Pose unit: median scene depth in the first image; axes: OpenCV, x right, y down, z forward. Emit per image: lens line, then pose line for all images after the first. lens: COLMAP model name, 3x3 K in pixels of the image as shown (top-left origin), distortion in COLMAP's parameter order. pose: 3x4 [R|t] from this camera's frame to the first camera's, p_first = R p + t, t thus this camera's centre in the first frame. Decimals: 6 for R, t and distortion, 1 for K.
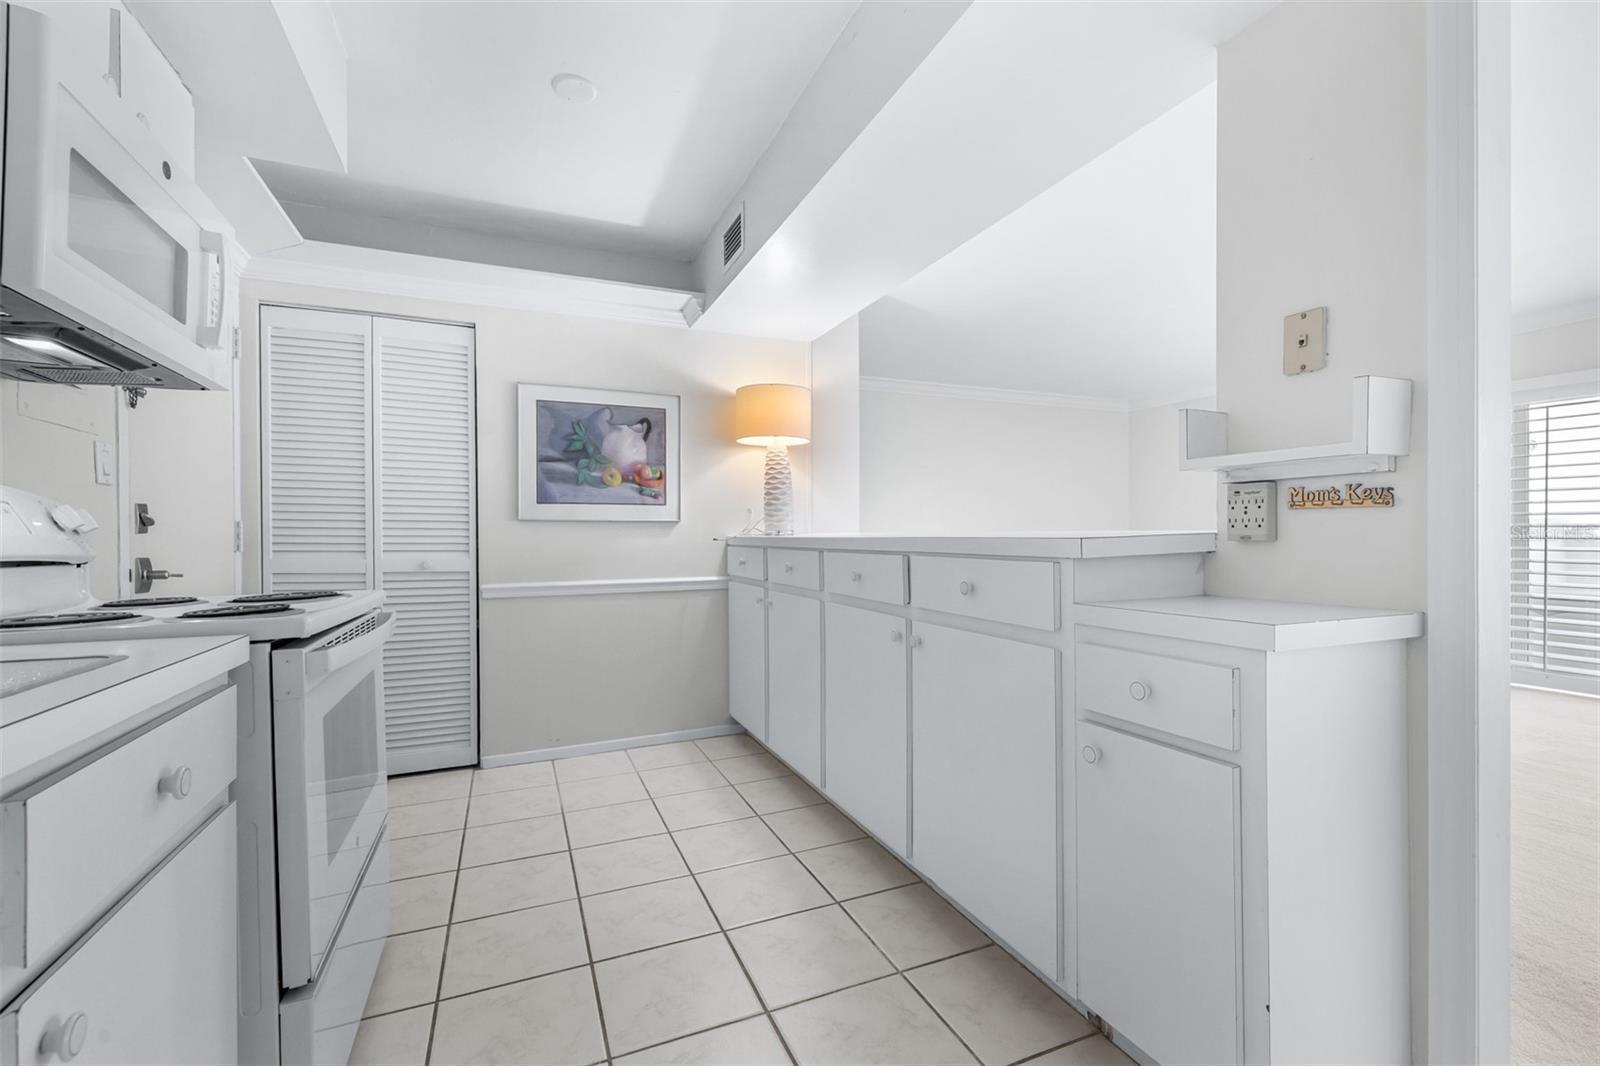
lens RADIAL K [[676.8, 0, 800.0], [0, 676.8, 533.0], [0, 0, 1]] dist [-0.001963, -0.000242]
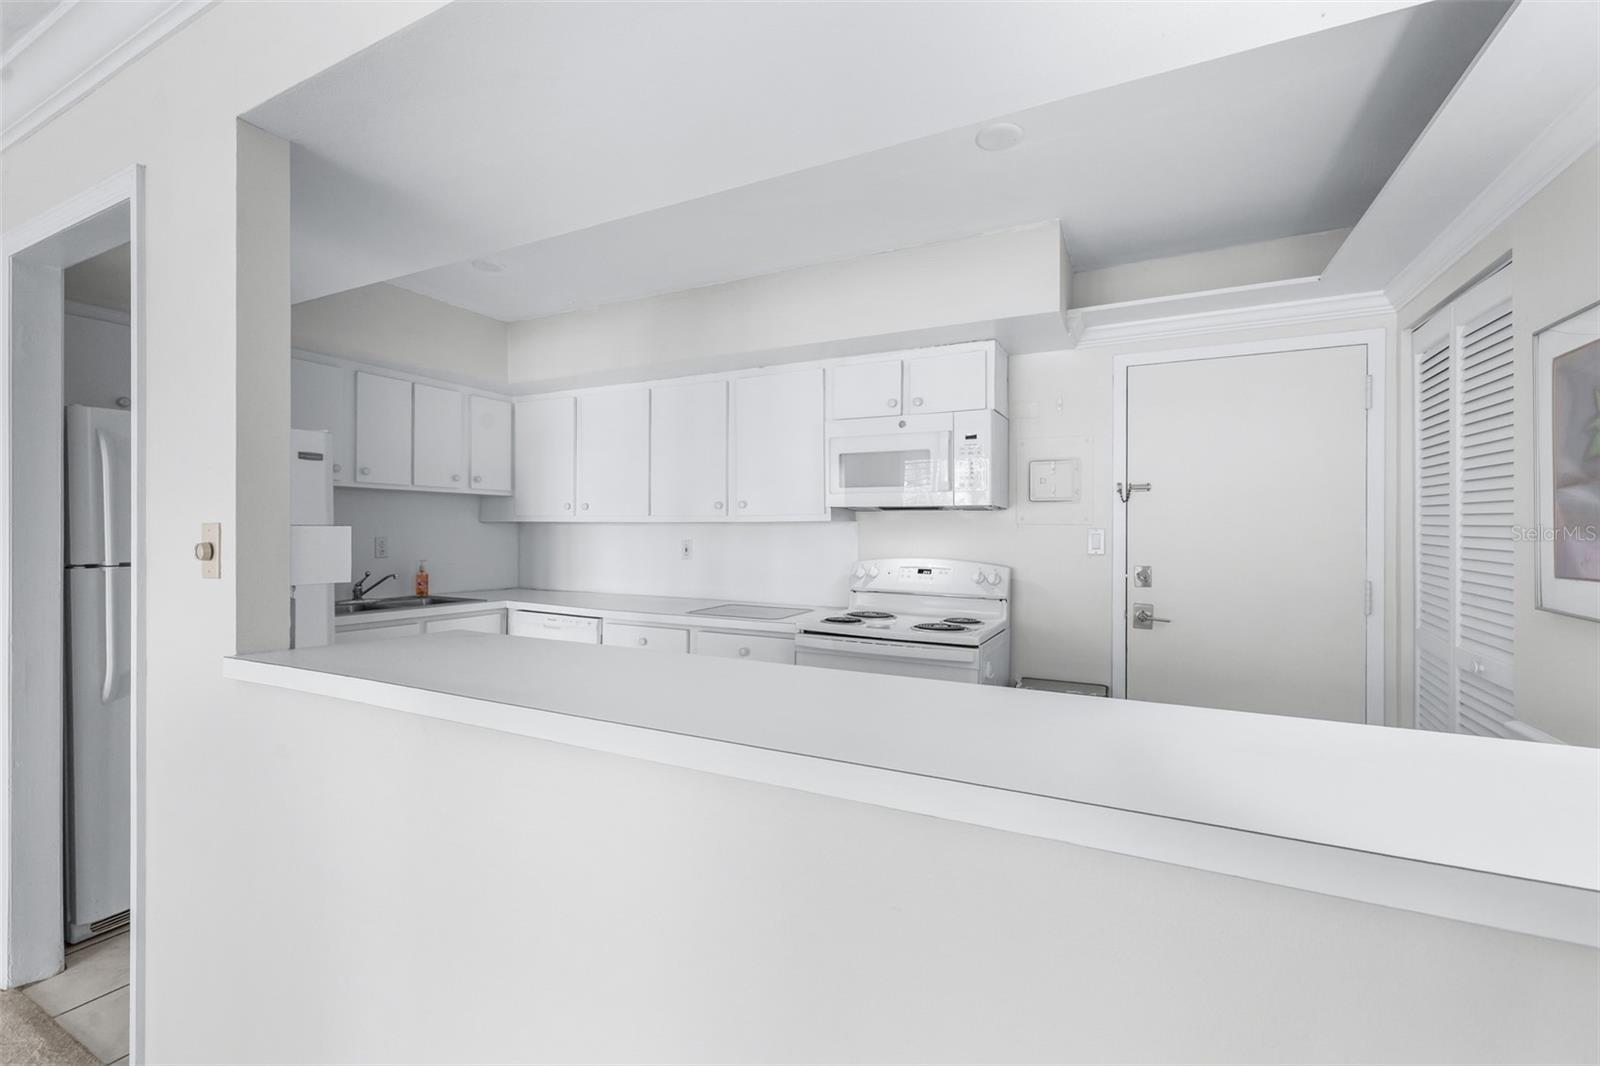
lens RADIAL K [[685.0, 0, 799.8], [0, 685.0, 525.4], [0, 0, 1]] dist [-0.001191, -0.000112]
pose [[-0.766630, 0.001142, -0.642088, 0.310352], [0.002728, 0.999995, -0.001479, -0.078487], [0.642083, -0.002885, -0.766629, 0.997369]]
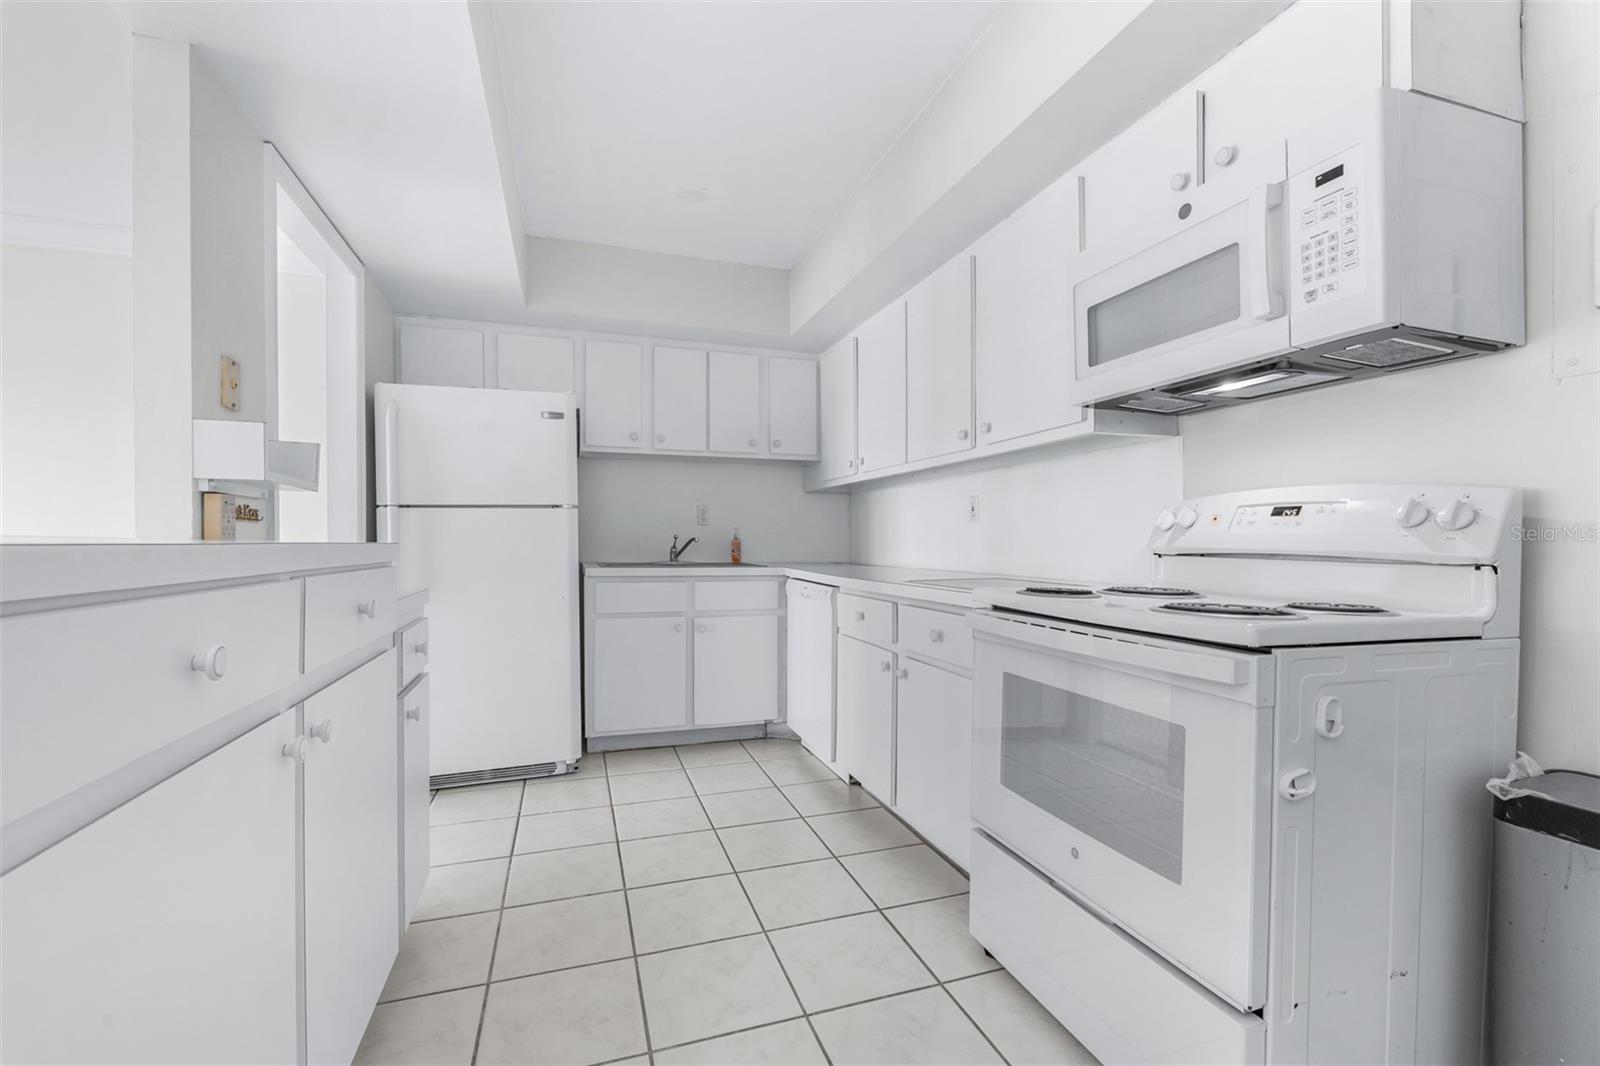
lens RADIAL K [[682.9, 0, 800.9], [0, 682.9, 543.0], [0, 0, 1]] dist [0.000652, -0.000077]
pose [[-0.997086, 0.008946, 0.075760, -0.148864], [0.008929, 0.999960, -0.000563, 0.005566], [-0.075762, 0.000115, -0.997126, 0.865906]]
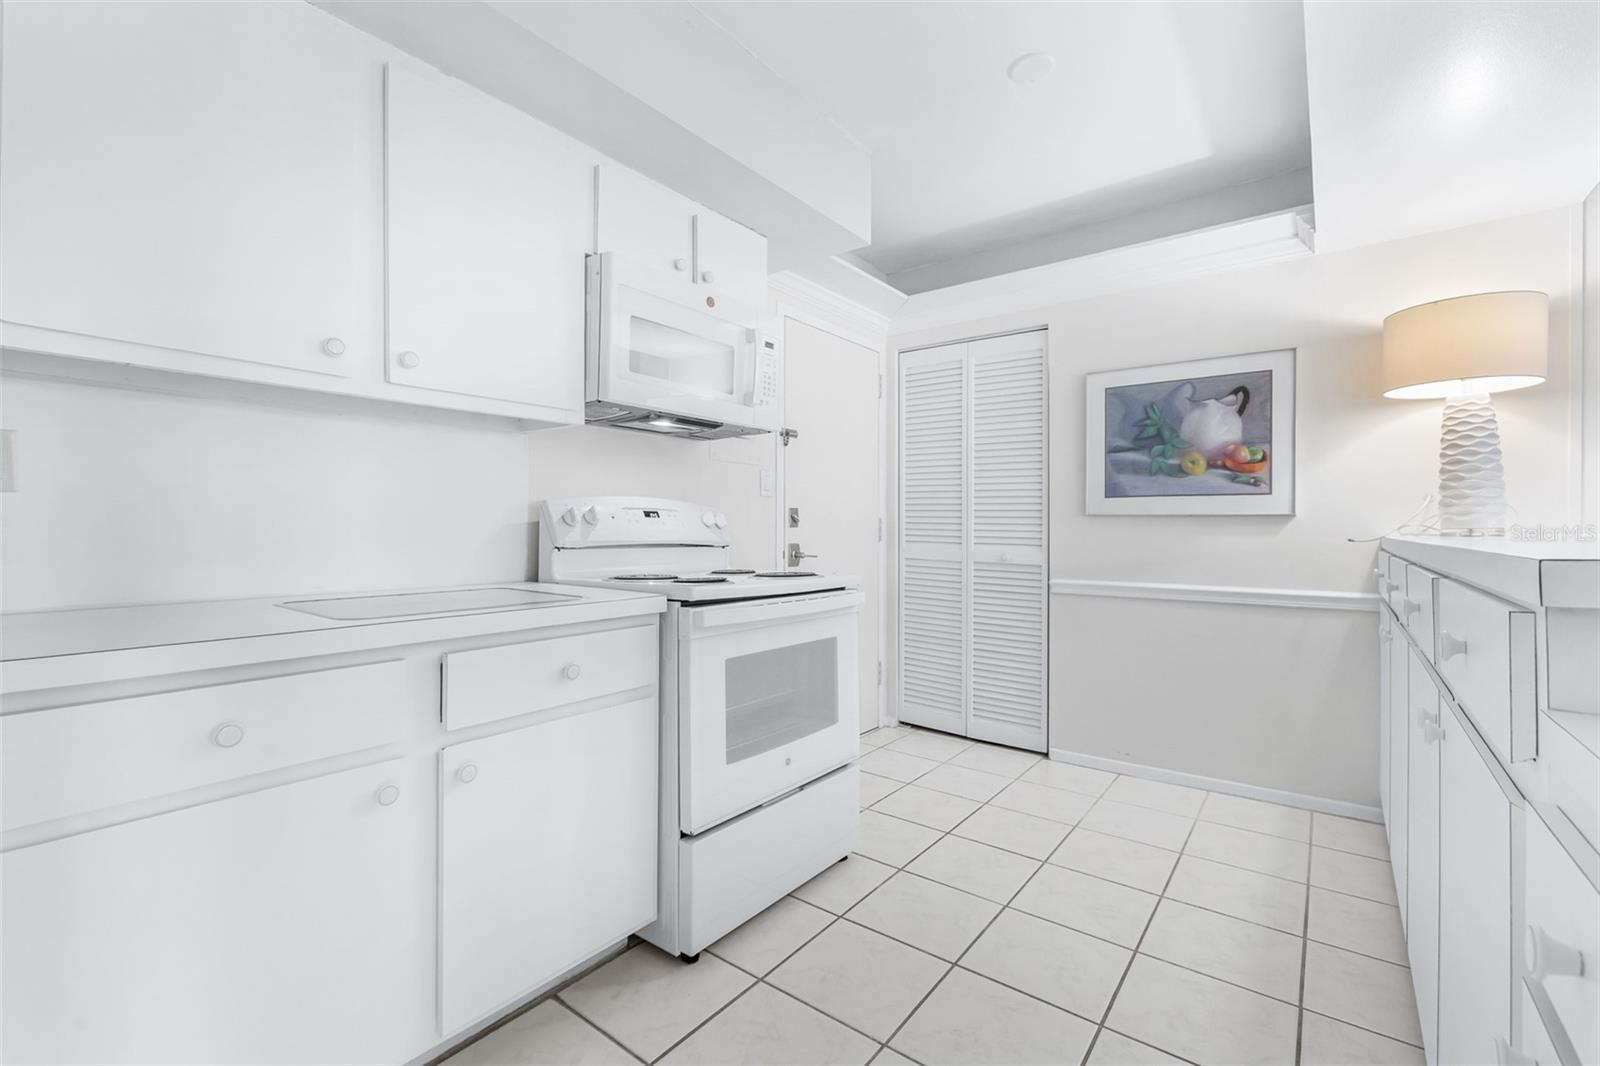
lens RADIAL K [[685.0, 0, 799.8], [0, 685.0, 525.4], [0, 0, 1]] dist [-0.001191, -0.000112]
pose [[0.489912, 0.005740, -0.871753, 0.230506], [-0.005240, 0.999980, 0.003639, -0.005960], [0.871756, 0.002785, 0.489933, 0.153917]]
